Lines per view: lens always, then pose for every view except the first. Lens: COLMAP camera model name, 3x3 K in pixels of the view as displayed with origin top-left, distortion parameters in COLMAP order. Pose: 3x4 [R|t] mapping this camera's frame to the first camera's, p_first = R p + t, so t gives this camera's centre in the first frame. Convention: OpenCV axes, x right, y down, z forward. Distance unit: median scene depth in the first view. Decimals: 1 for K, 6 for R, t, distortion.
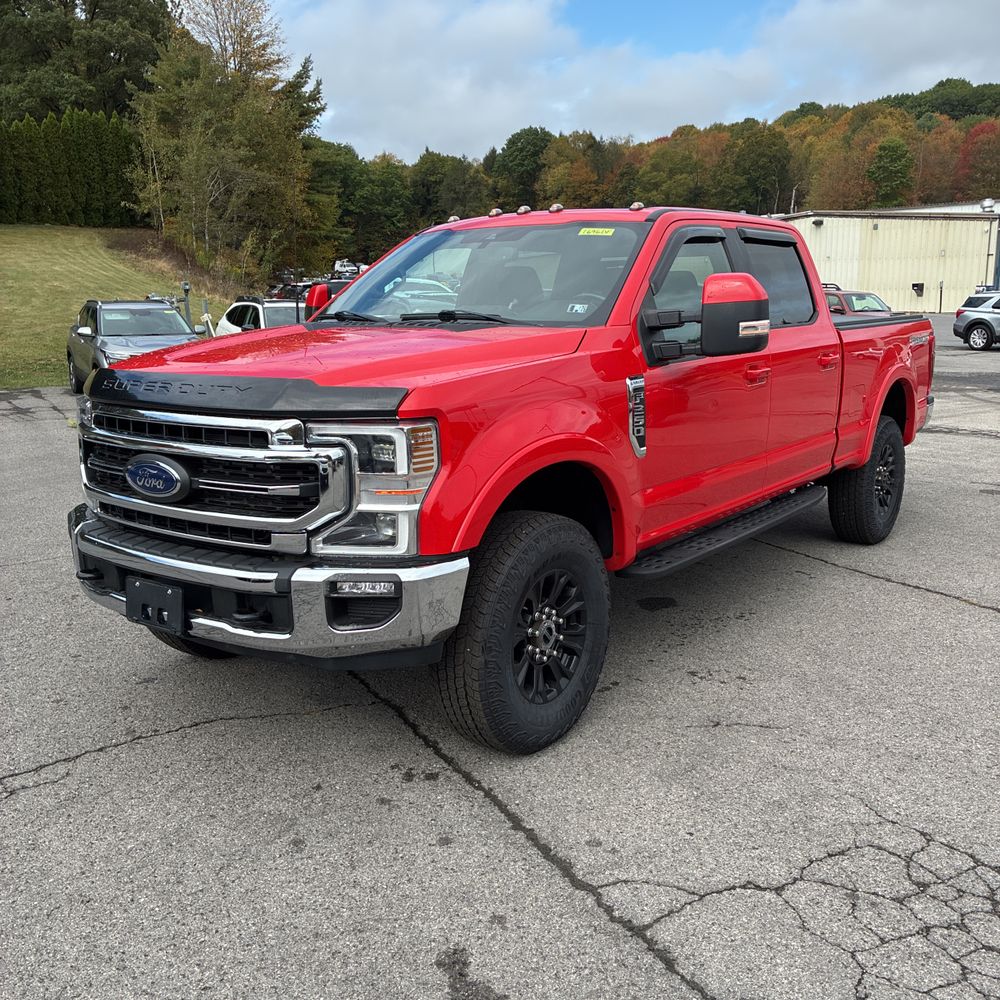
lens RADIAL K [[1027.8, 0, 500.0], [0, 1027.8, 500.0], [0, 0, 1]] dist [0.013653, -0.002283]
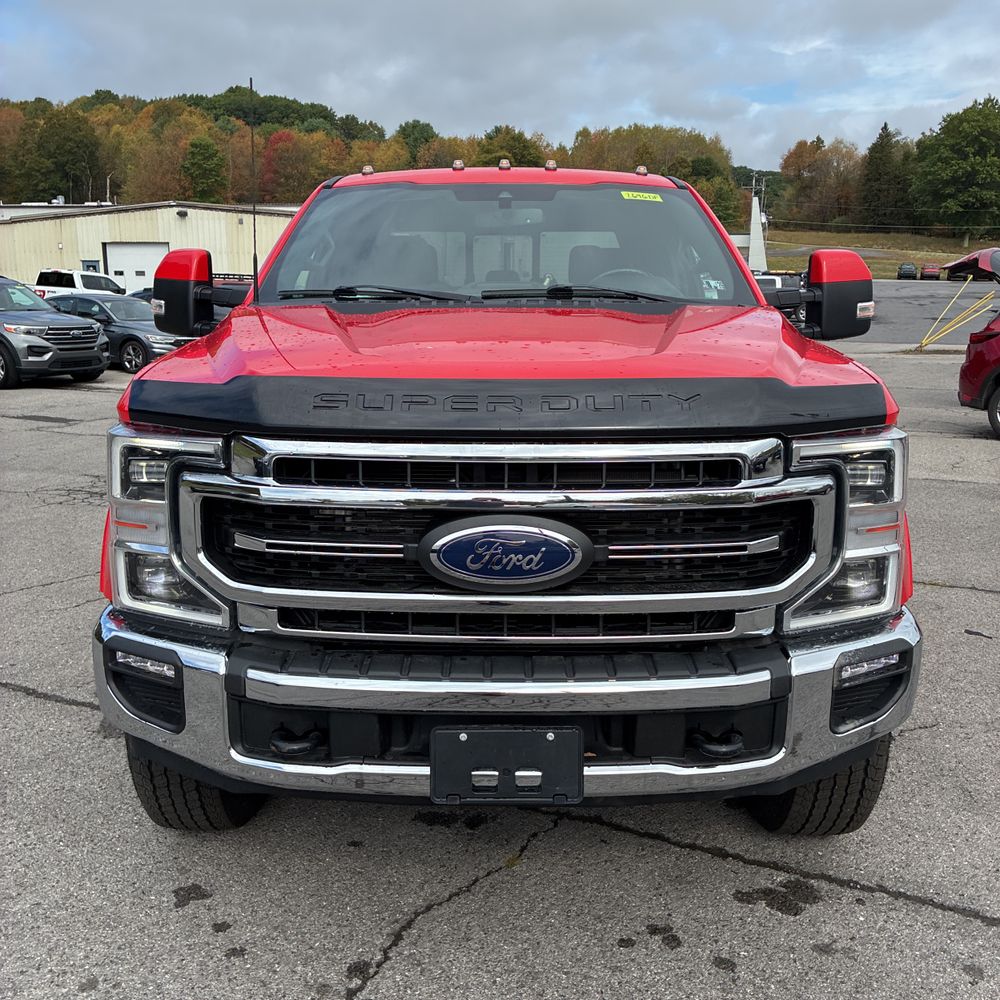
lens RADIAL K [[1016.1, 0, 500.0], [0, 1016.1, 500.0], [0, 0, 1]] dist [0.014476, 0.005434]
pose [[0.804074, -0.102088, 0.585699, -0.386841], [0.097281, 0.994462, 0.039784, -0.043099], [-0.586516, 0.024988, 0.809552, 0.300103]]
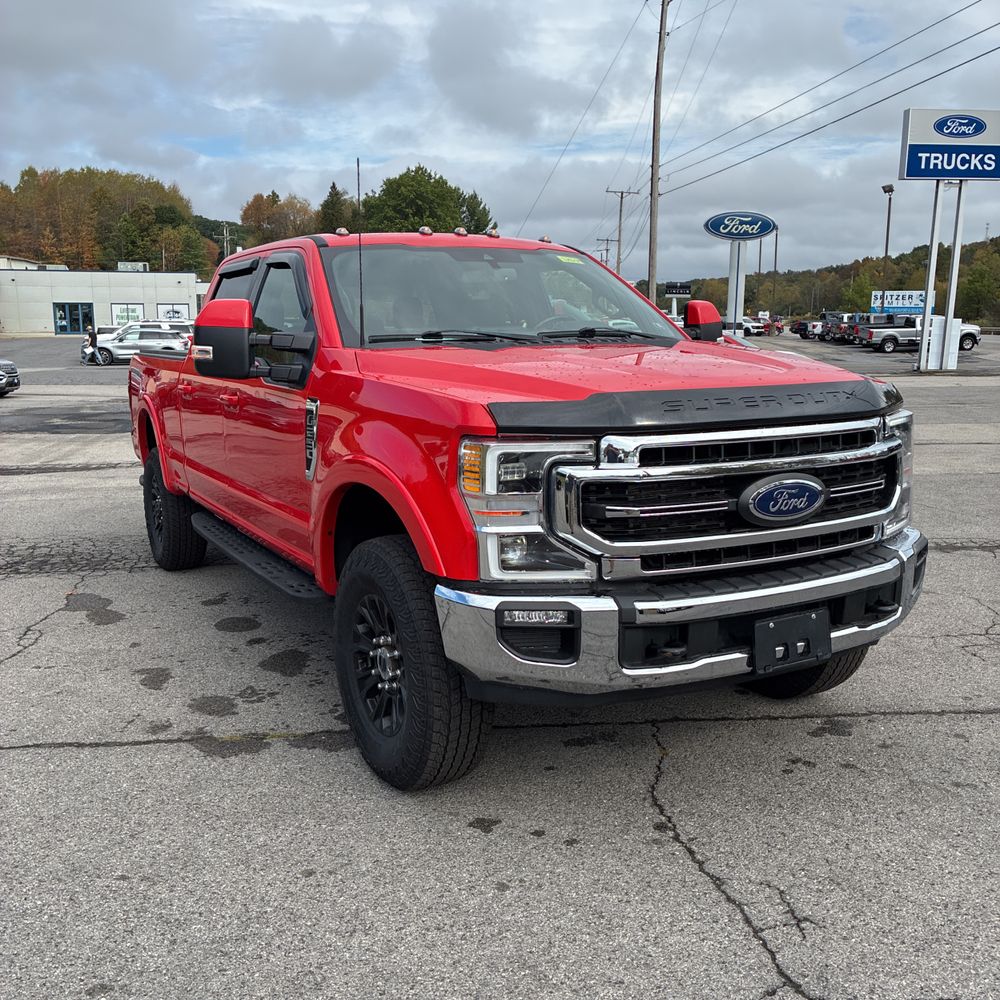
lens RADIAL K [[1004.5, 0, 500.0], [0, 1004.5, 500.0], [0, 0, 1]] dist [0.022310, -0.005548]
pose [[0.416498, -0.137572, 0.898668, -0.704295], [0.178930, 0.981555, 0.067334, -0.071264], [-0.891355, 0.132754, 0.433431, 0.479094]]
